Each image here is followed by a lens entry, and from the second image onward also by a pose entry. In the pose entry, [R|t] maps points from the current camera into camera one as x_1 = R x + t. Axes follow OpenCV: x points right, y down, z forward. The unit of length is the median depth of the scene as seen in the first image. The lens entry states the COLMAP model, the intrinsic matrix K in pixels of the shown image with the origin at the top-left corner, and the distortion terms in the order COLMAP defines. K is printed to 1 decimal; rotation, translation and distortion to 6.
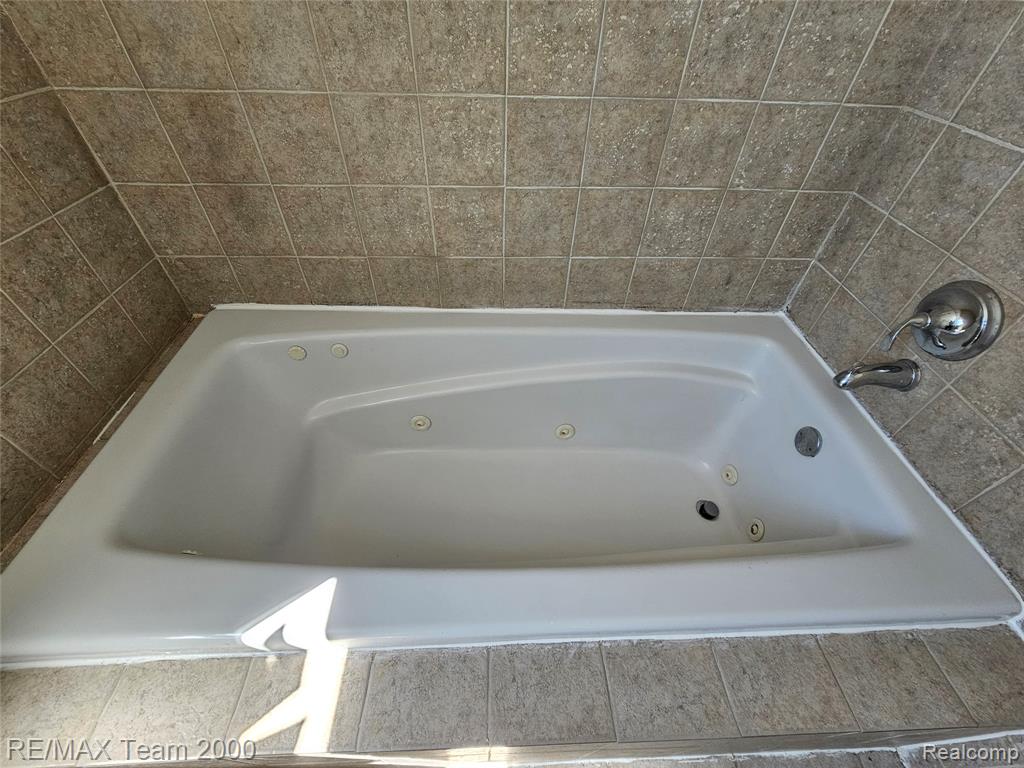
lens RADIAL K [[419.5, 0, 509.3], [0, 419.5, 386.7], [0, 0, 1]] dist [-0.001738, 0.001196]
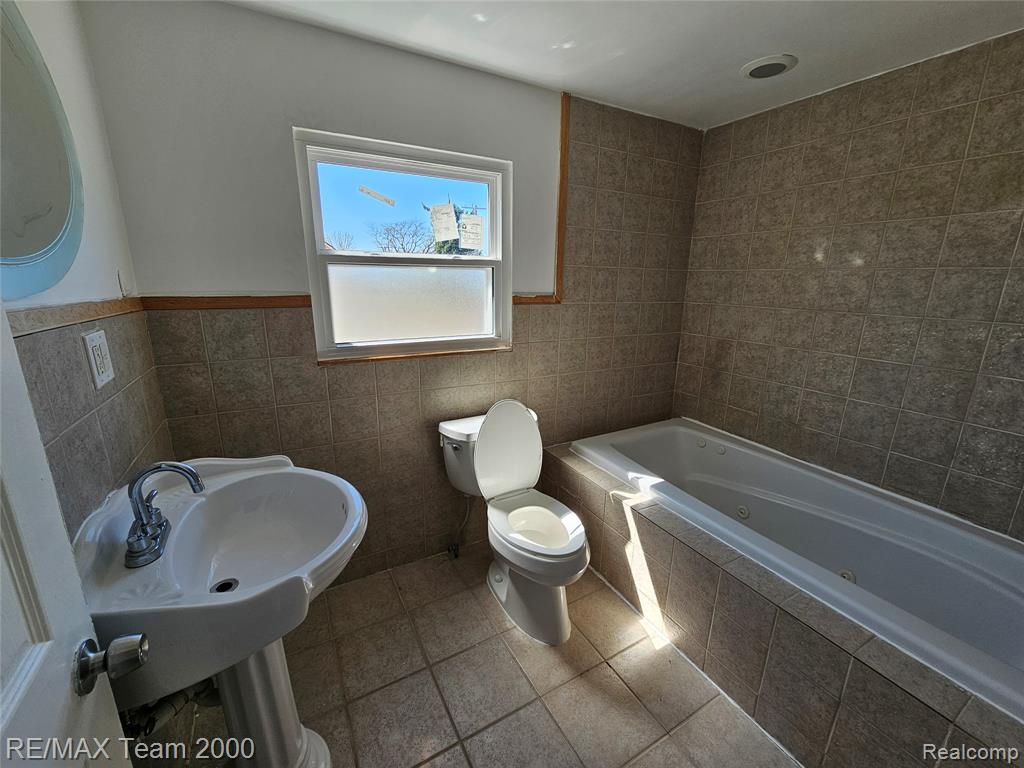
lens RADIAL K [[419.5, 0, 512.1], [0, 419.5, 384.8], [0, 0, 1]] dist [-0.001738, 0.001196]
pose [[0.454498, 0.203264, -0.867246, 0.894620], [-0.633738, 0.757968, -0.154471, 0.686296], [0.625946, 0.619813, 0.473311, -0.813163]]
